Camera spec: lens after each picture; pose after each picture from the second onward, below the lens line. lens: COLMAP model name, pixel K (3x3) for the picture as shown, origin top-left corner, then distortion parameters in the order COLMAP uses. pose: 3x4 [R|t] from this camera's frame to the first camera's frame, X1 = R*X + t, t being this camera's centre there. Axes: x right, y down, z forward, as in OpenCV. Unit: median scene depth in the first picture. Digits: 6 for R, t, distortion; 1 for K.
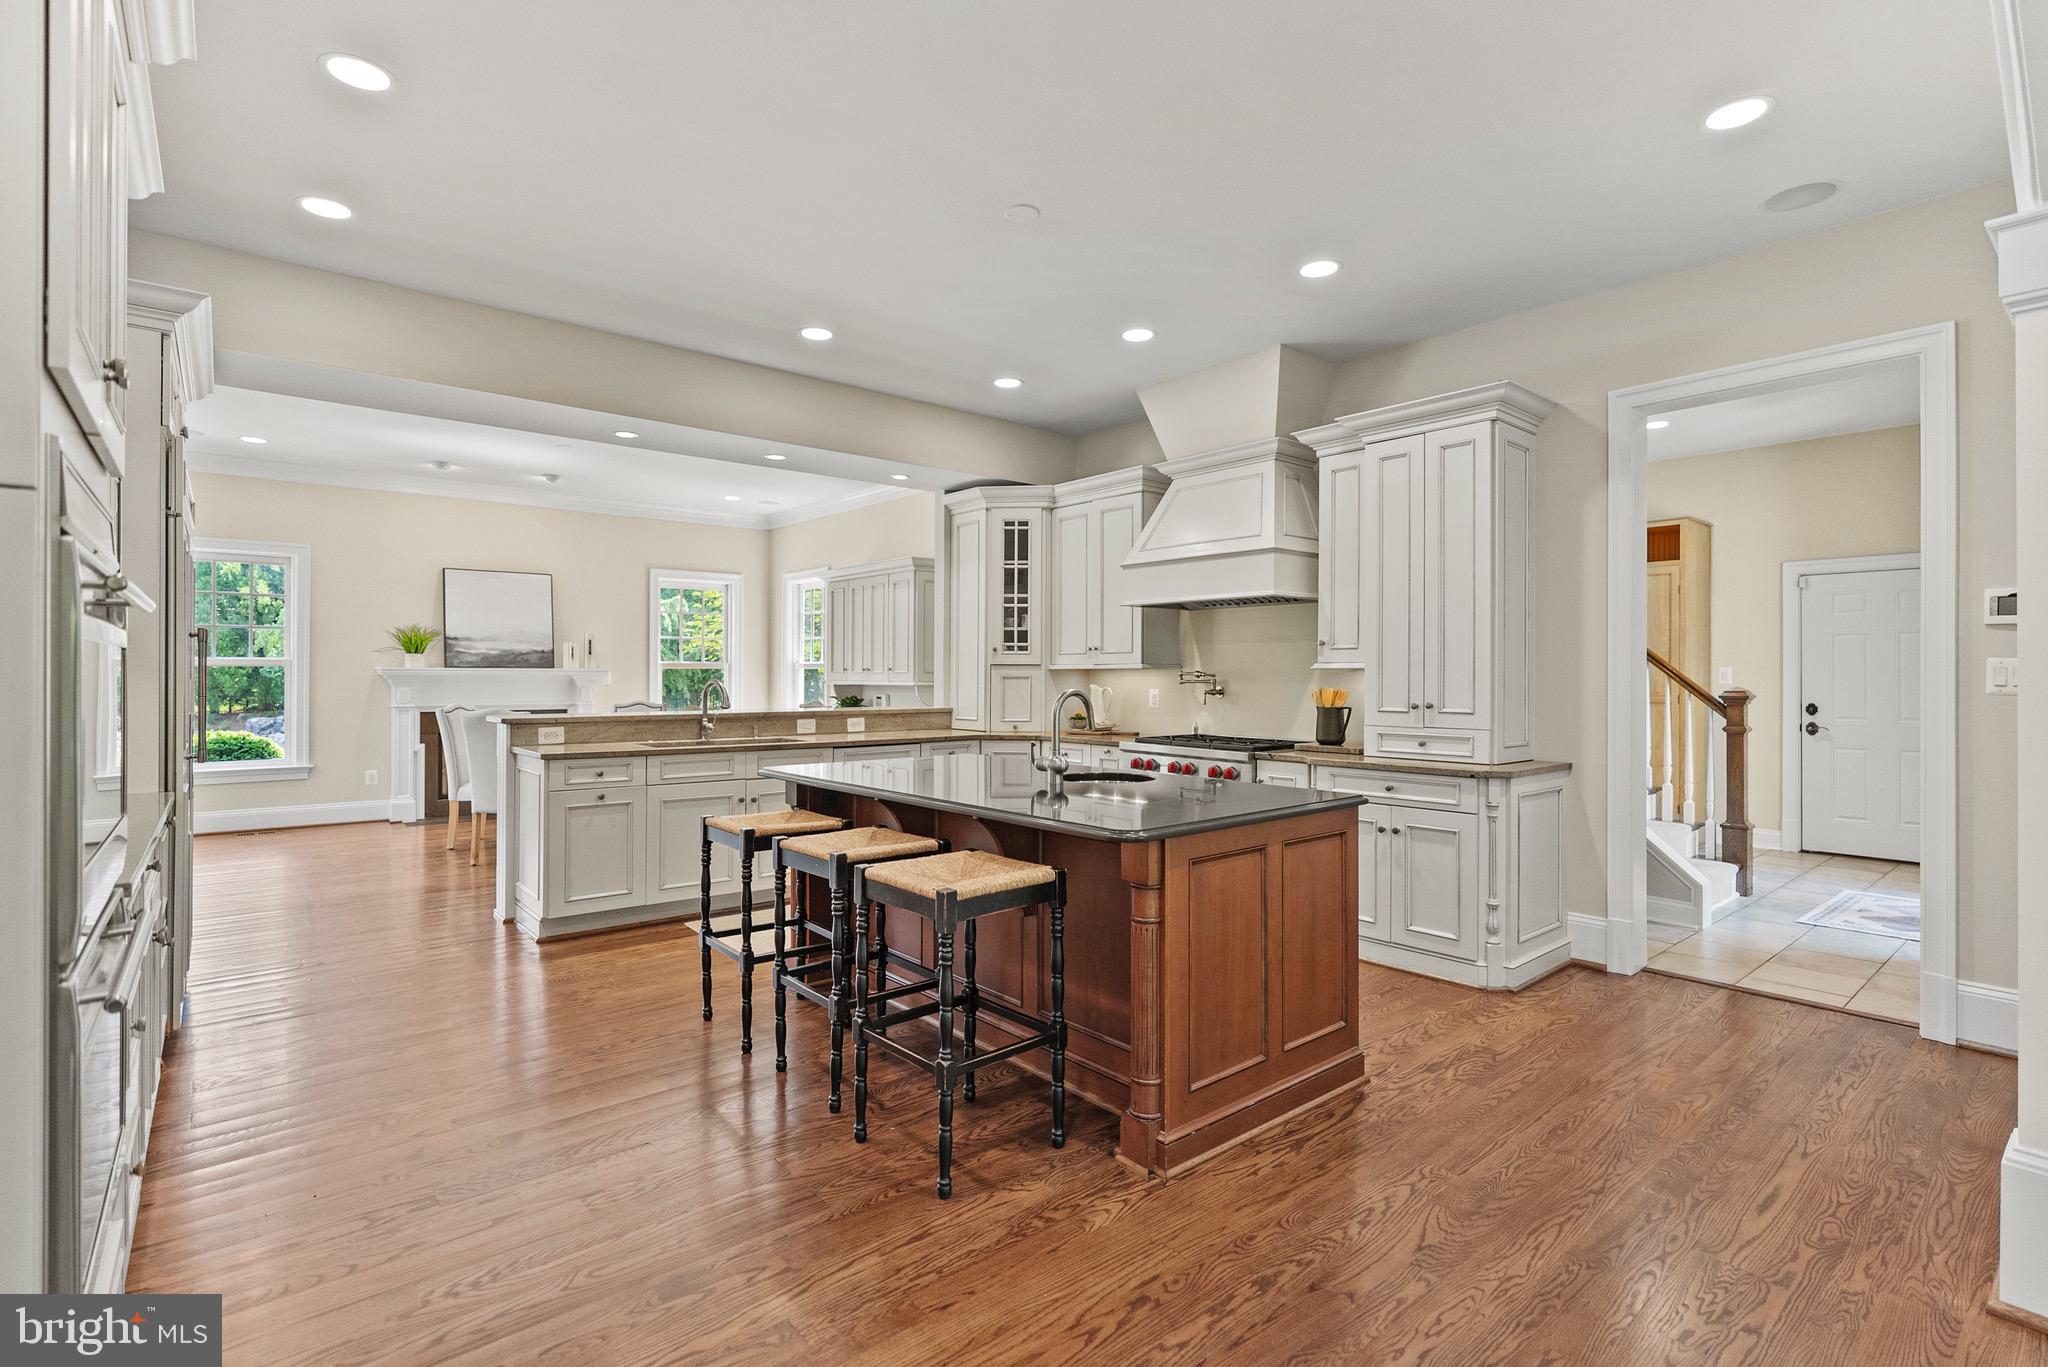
lens RADIAL K [[967.6, 0, 1024.6], [0, 967.6, 671.2], [0, 0, 1]] dist [-0.004479, -0.000309]
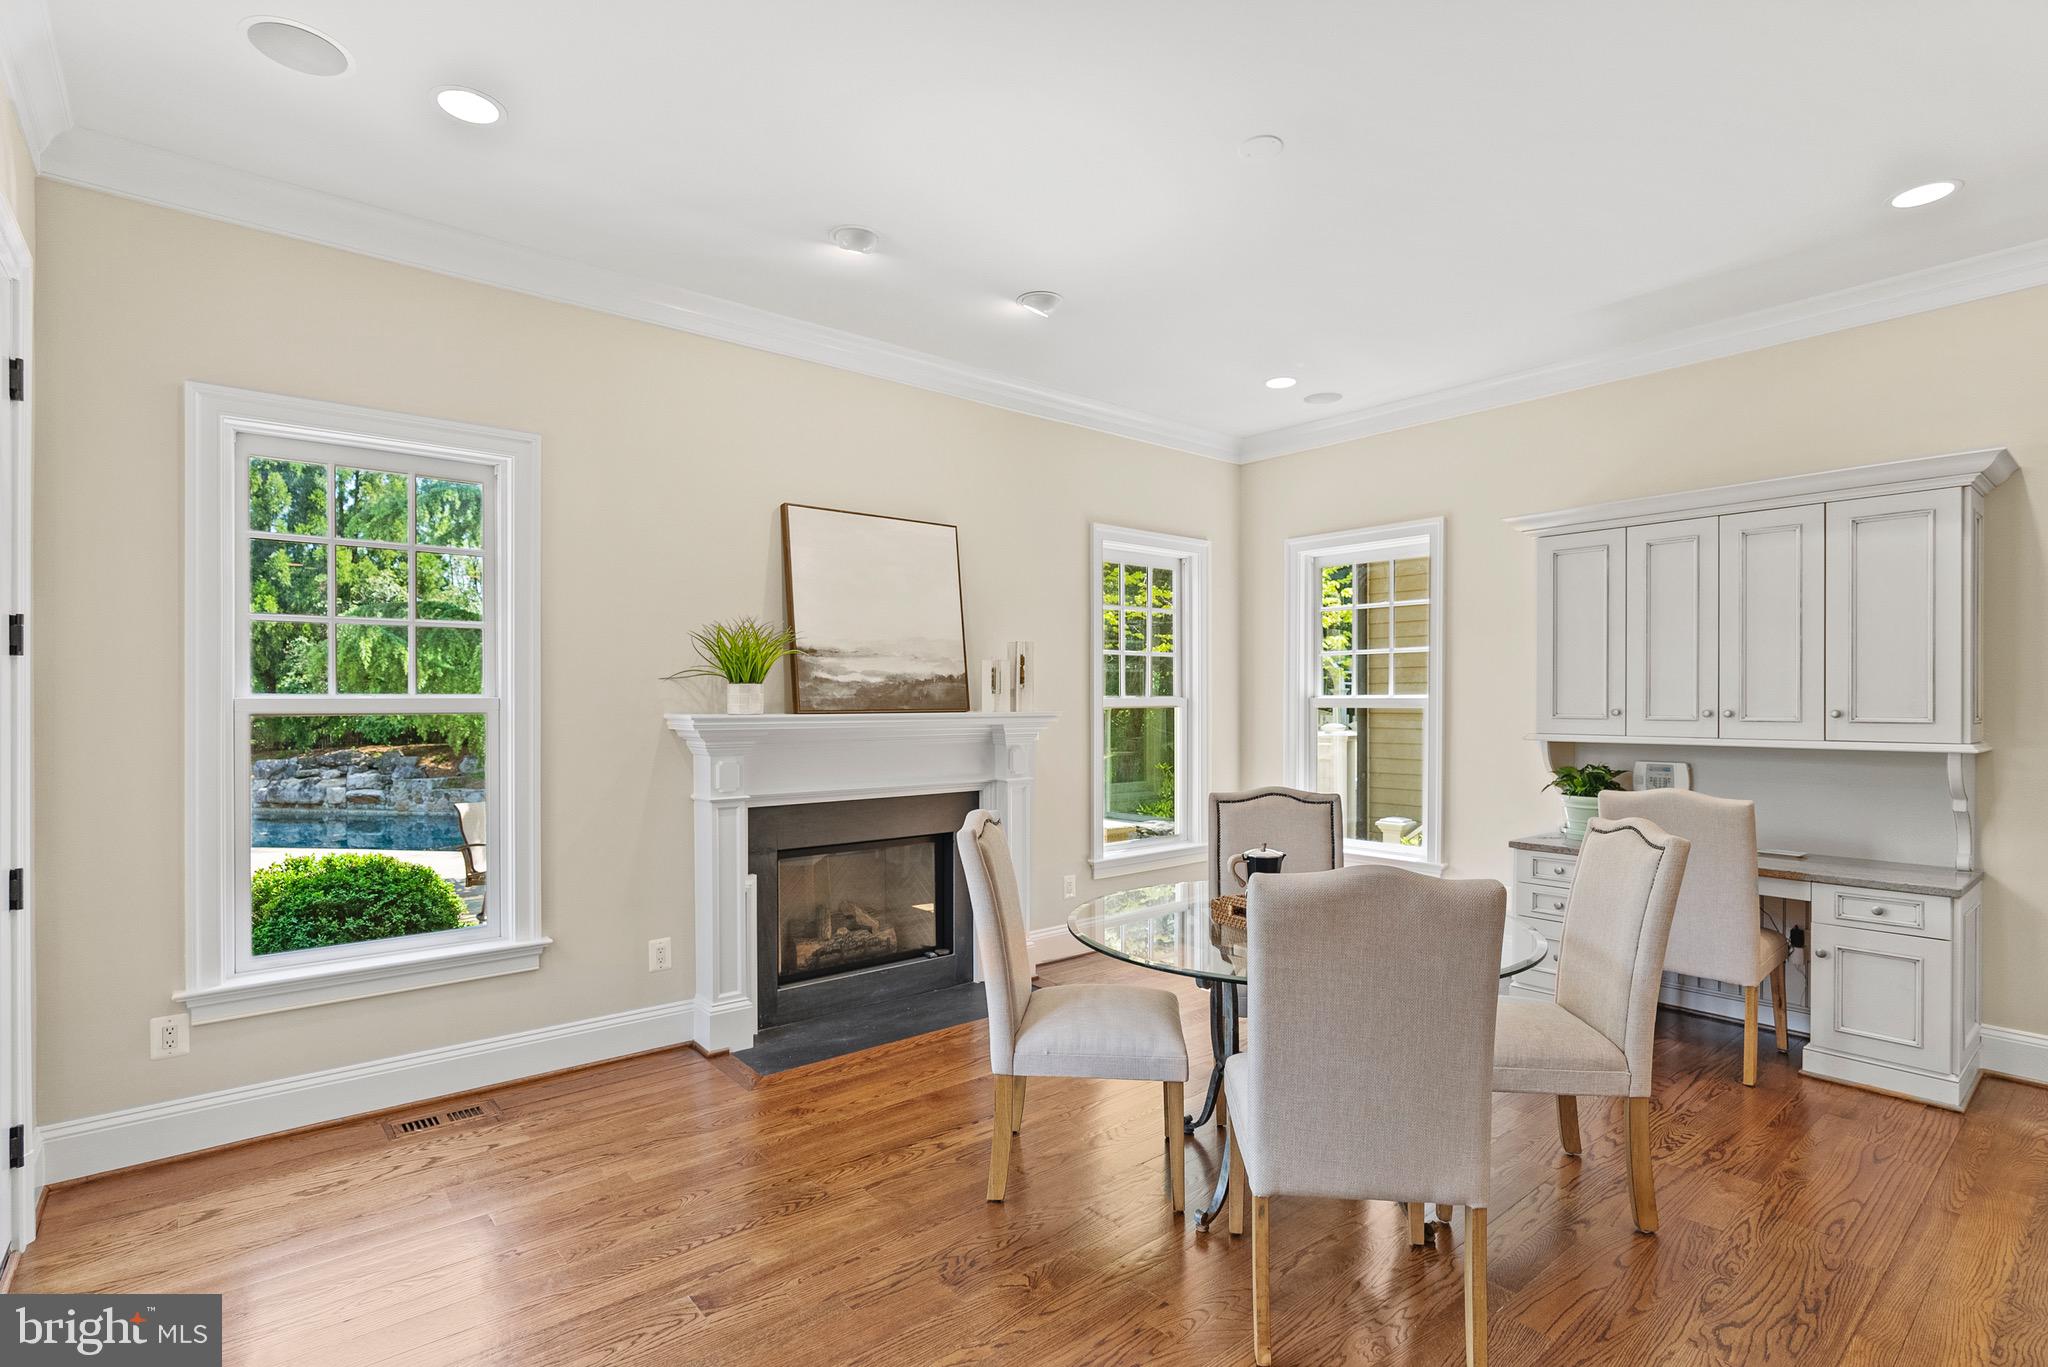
lens RADIAL K [[975.0, 0, 996.9], [0, 975.0, 700.2], [0, 0, 1]] dist [0.001446, 0.000173]
pose [[0.999951, -0.003863, -0.009093, -0.653368], [0.003875, 0.999992, 0.001265, -0.013374], [0.009088, -0.001300, 0.999958, 0.688584]]
